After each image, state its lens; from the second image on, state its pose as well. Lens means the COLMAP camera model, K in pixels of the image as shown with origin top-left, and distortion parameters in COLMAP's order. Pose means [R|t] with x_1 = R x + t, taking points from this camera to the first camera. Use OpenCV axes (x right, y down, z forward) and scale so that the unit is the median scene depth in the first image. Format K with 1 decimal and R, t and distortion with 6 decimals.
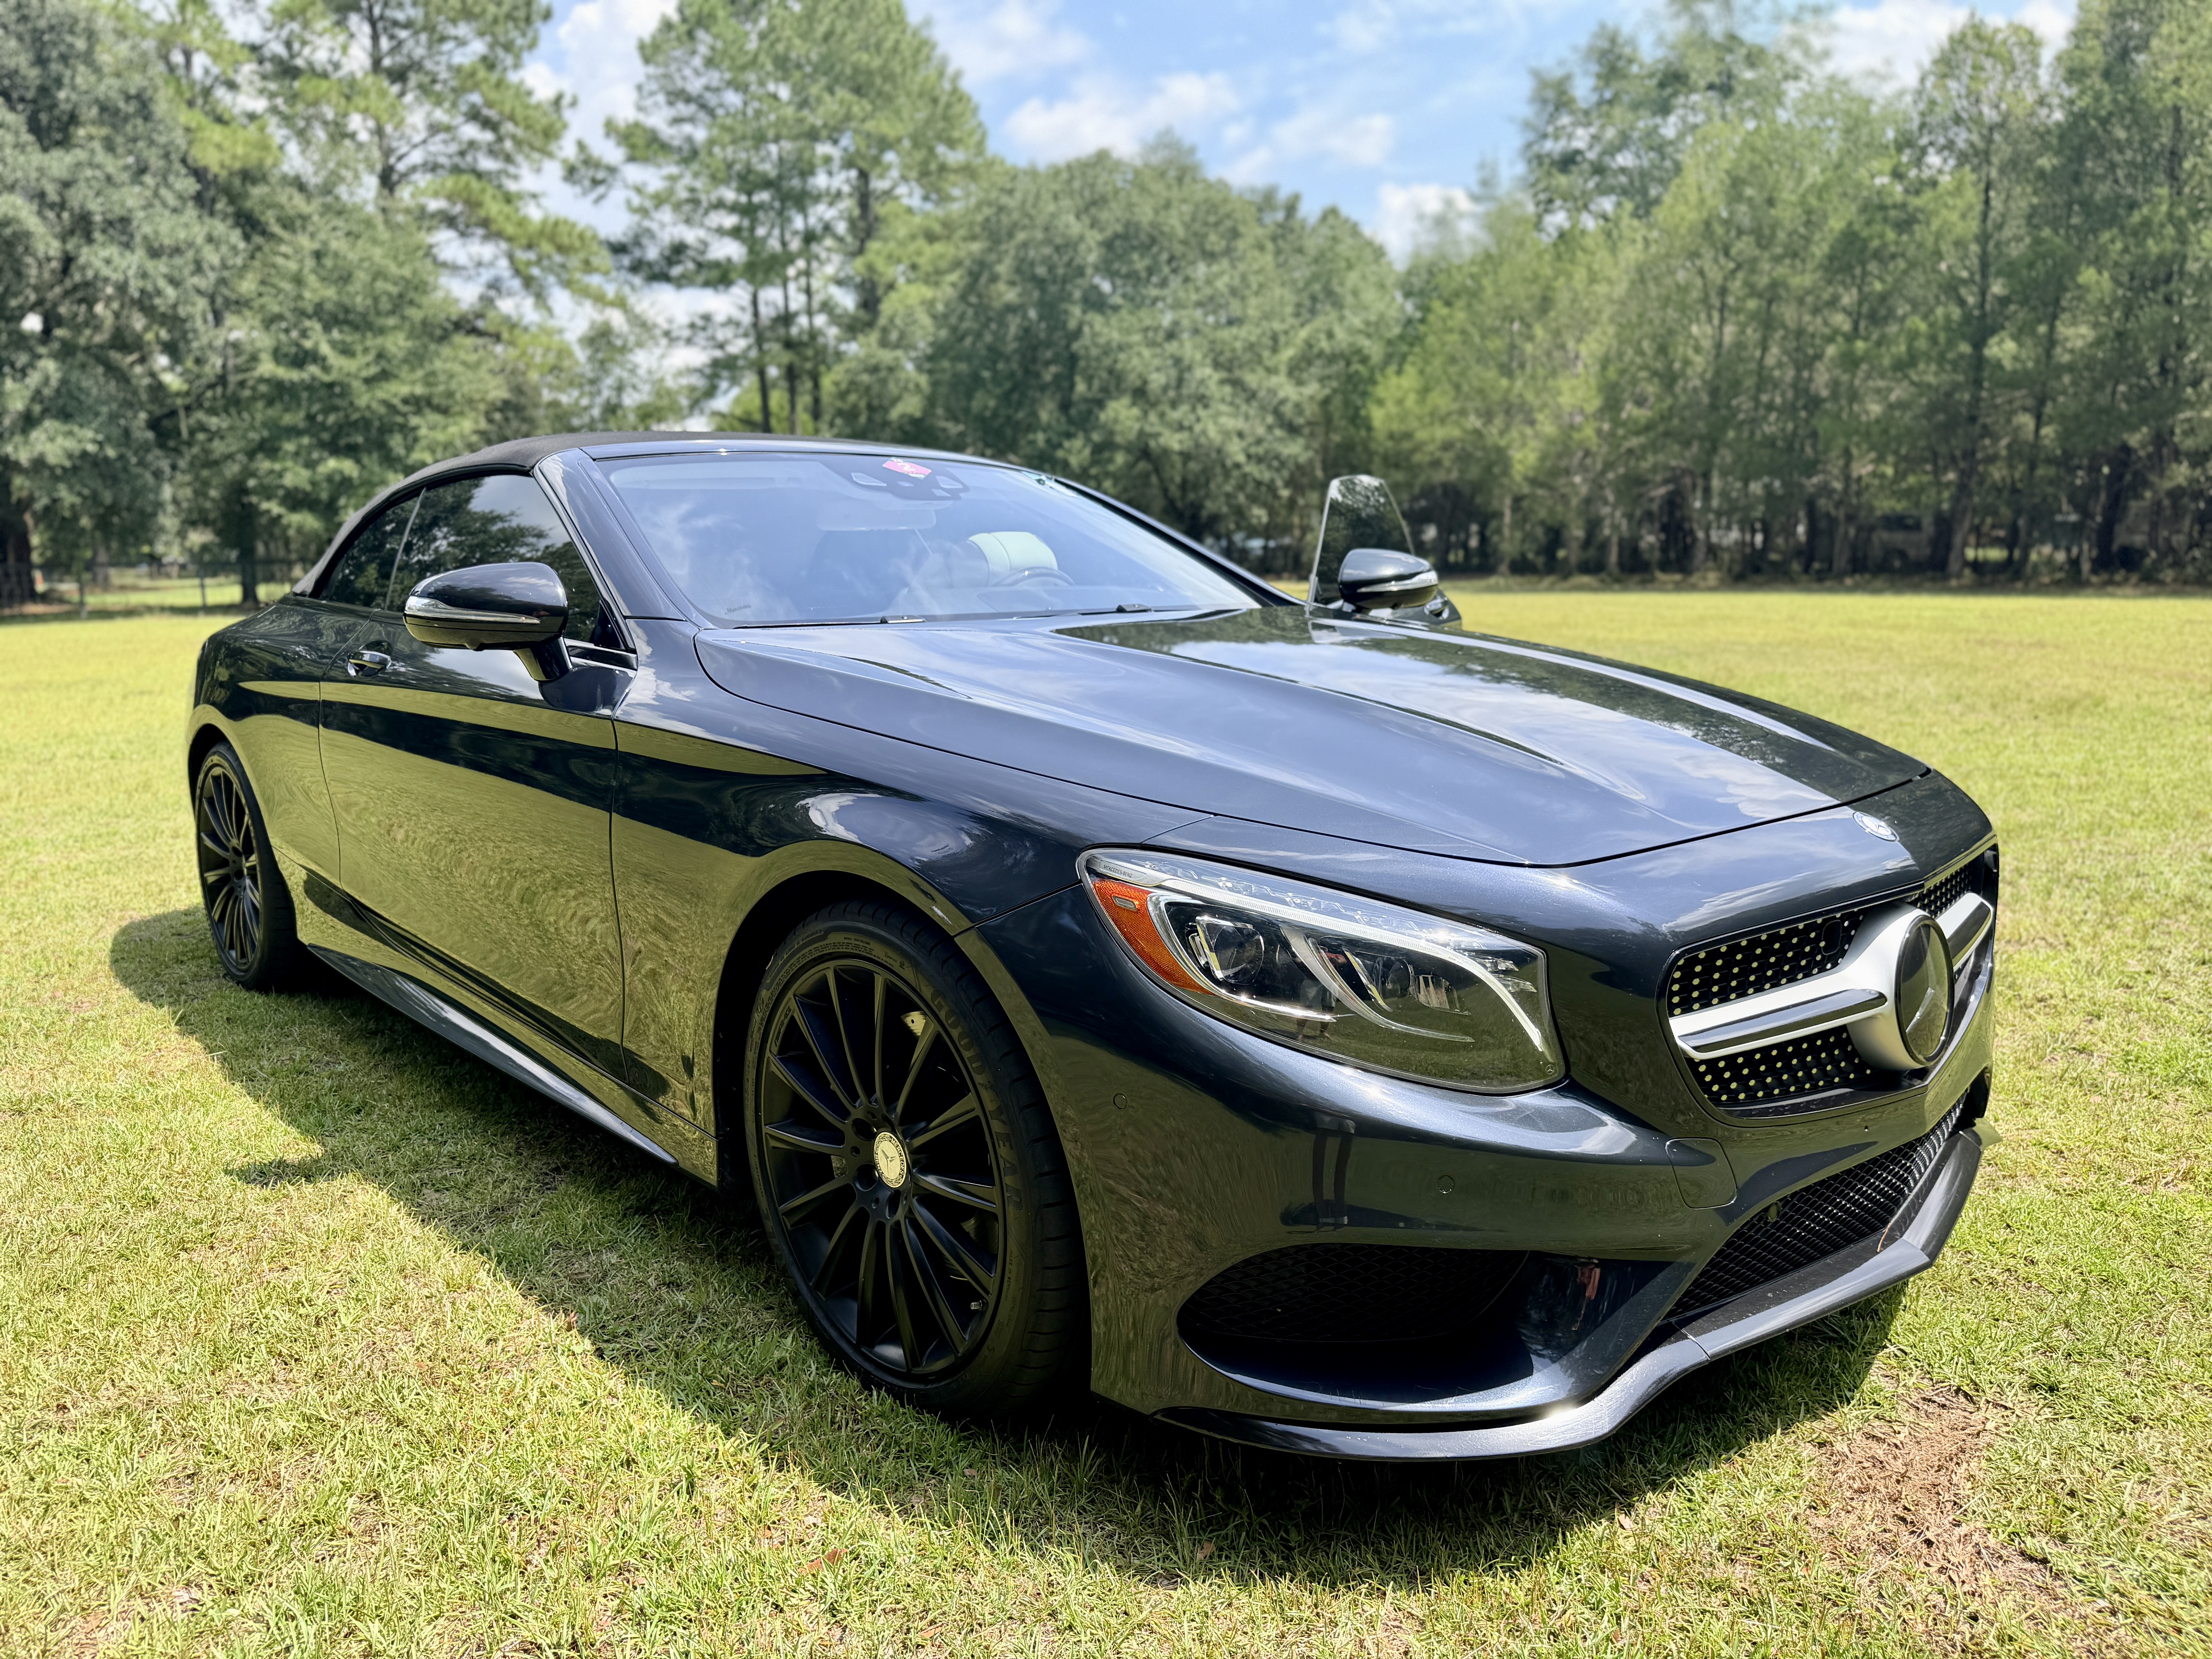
lens RADIAL K [[1594.0, 0, 1110.1], [0, 1594.0, 840.3], [0, 0, 1]] dist [-0.000442, -0.014719]
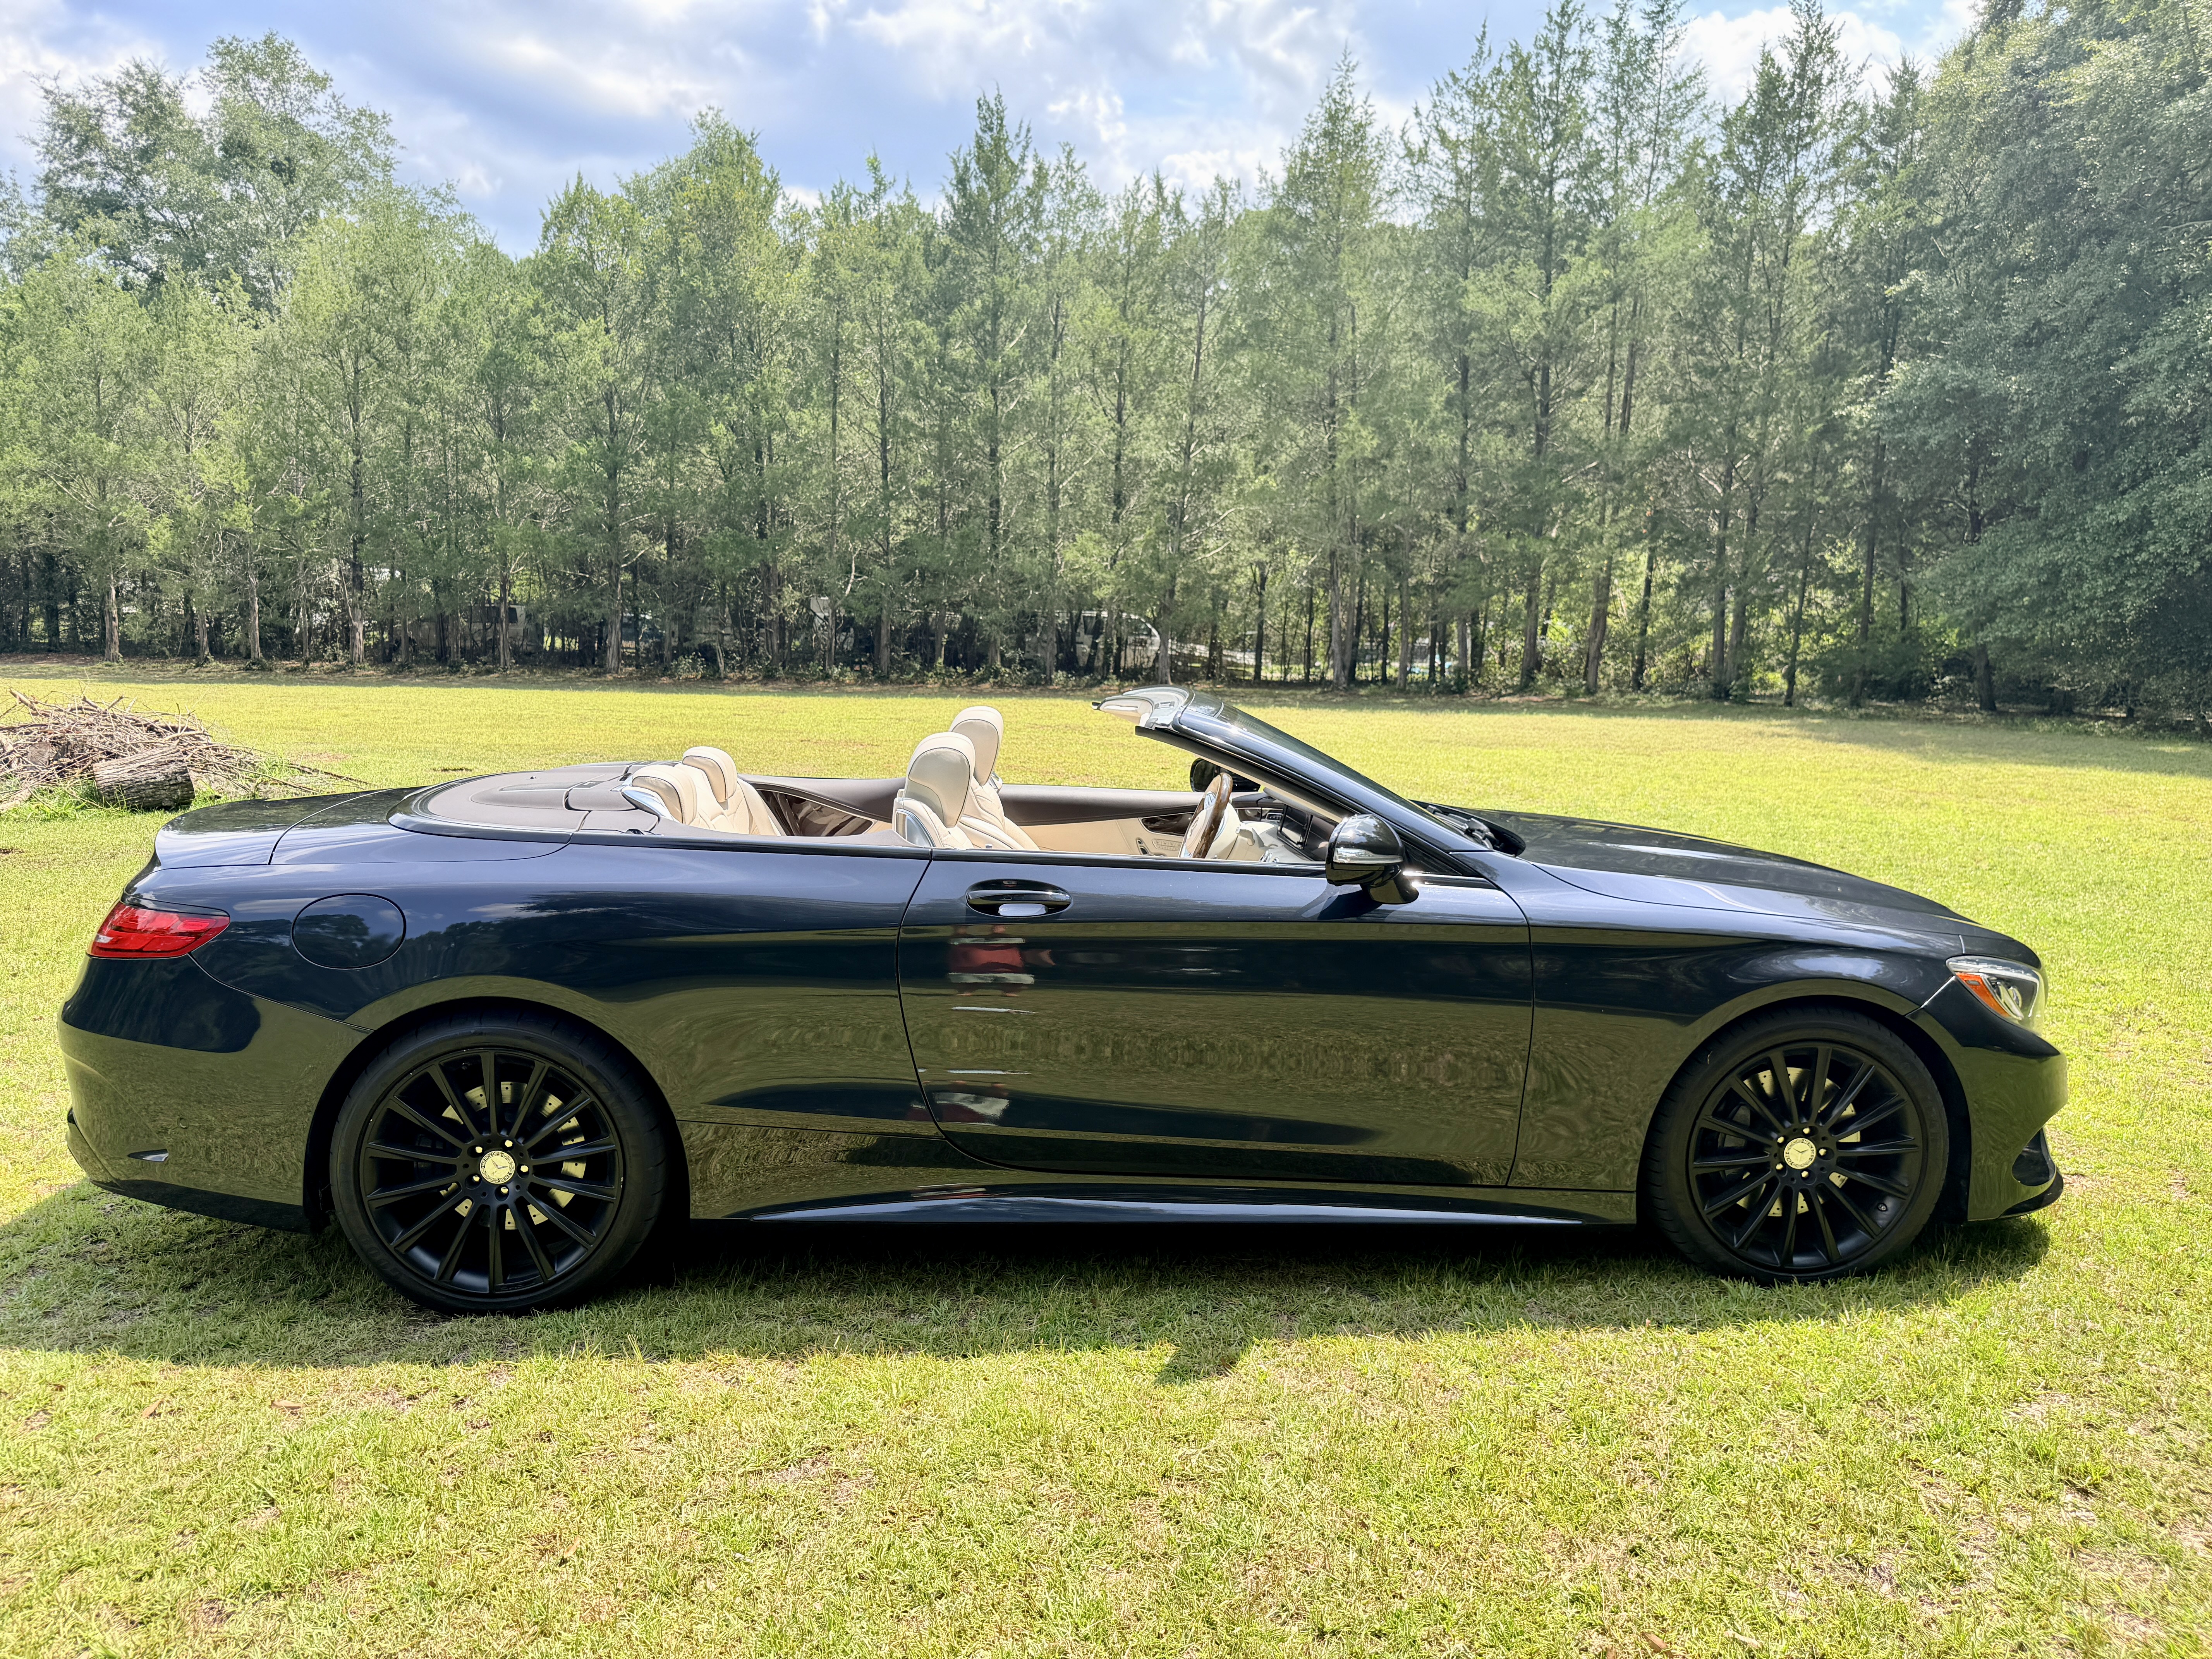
lens RADIAL K [[1580.8, 0, 1095.6], [0, 1580.8, 837.6], [0, 0, 1]] dist [0.040136, -0.054556]
pose [[0.614877, -0.077944, 0.784762, -0.142617], [0.110284, 0.993824, 0.012298, -0.019927], [-0.780874, 0.078985, 0.619676, 0.030394]]
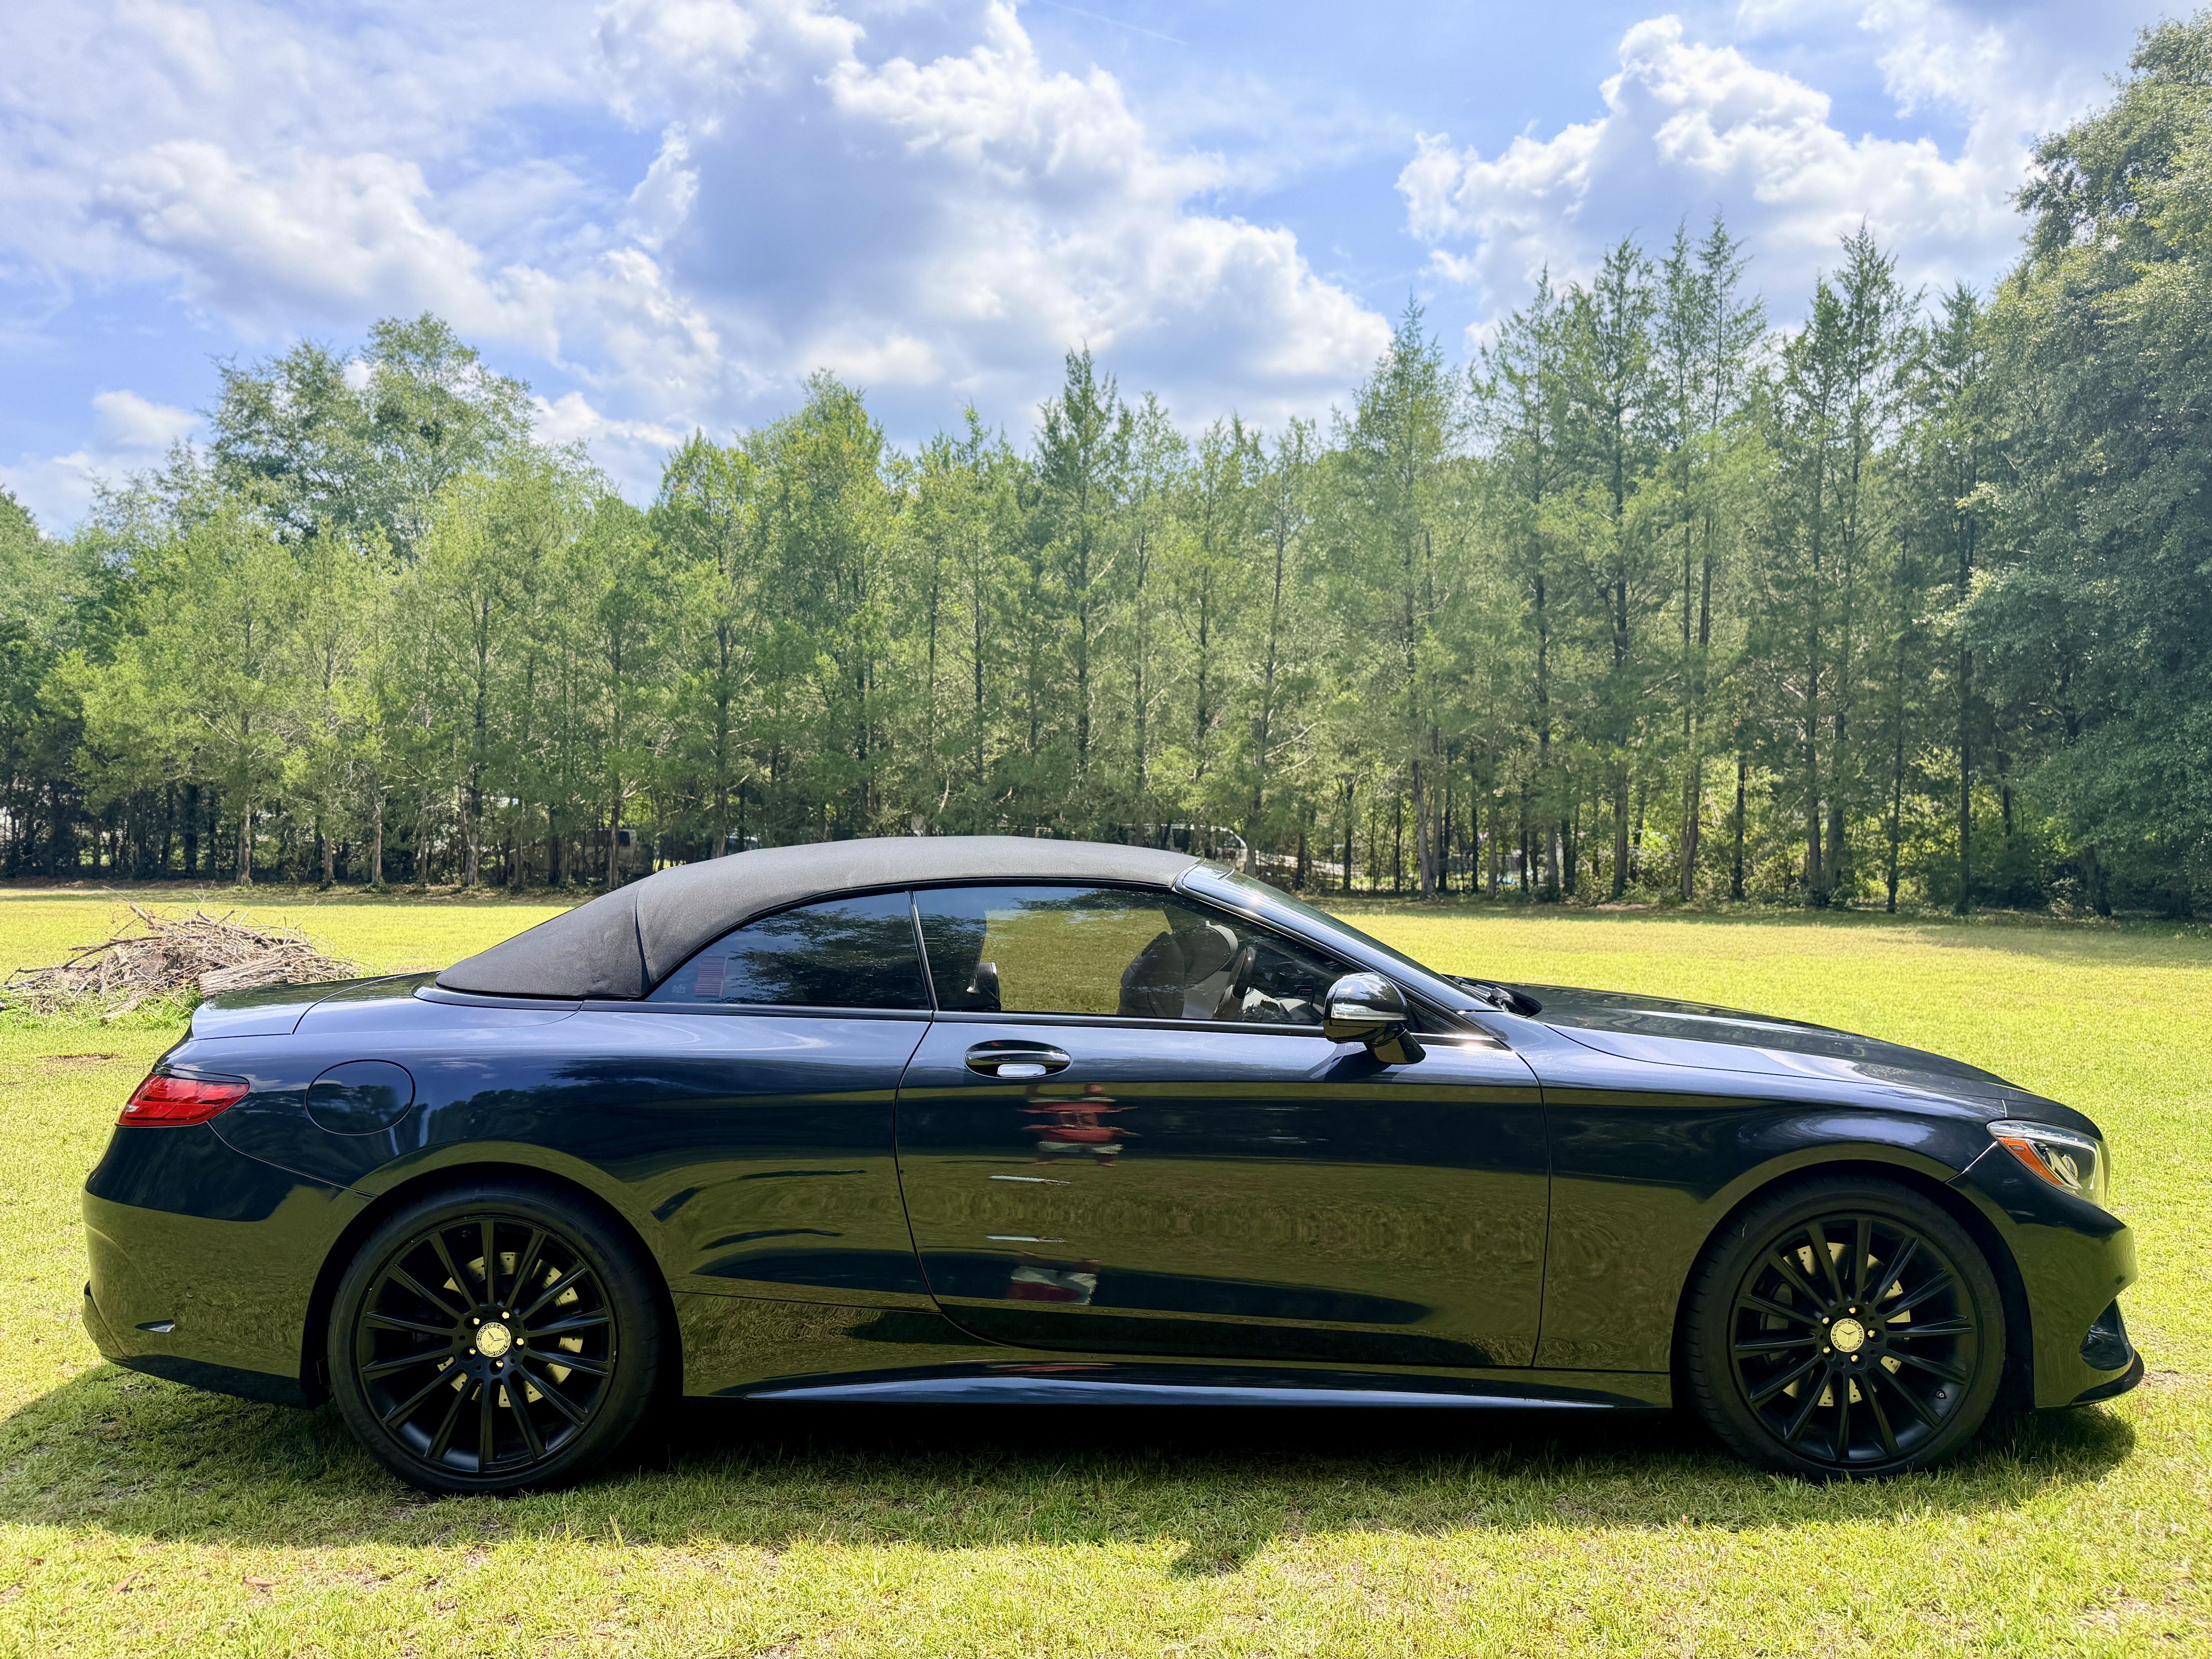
lens RADIAL K [[1568.3, 0, 1106.0], [0, 1568.3, 829.5], [0, 0, 1]] dist [0.069235, -0.101984]
pose [[0.659346, 0.028168, 0.751312, -0.137607], [0.114300, 0.983927, -0.137198, -0.014345], [-0.743101, 0.176336, 0.645529, 0.024728]]
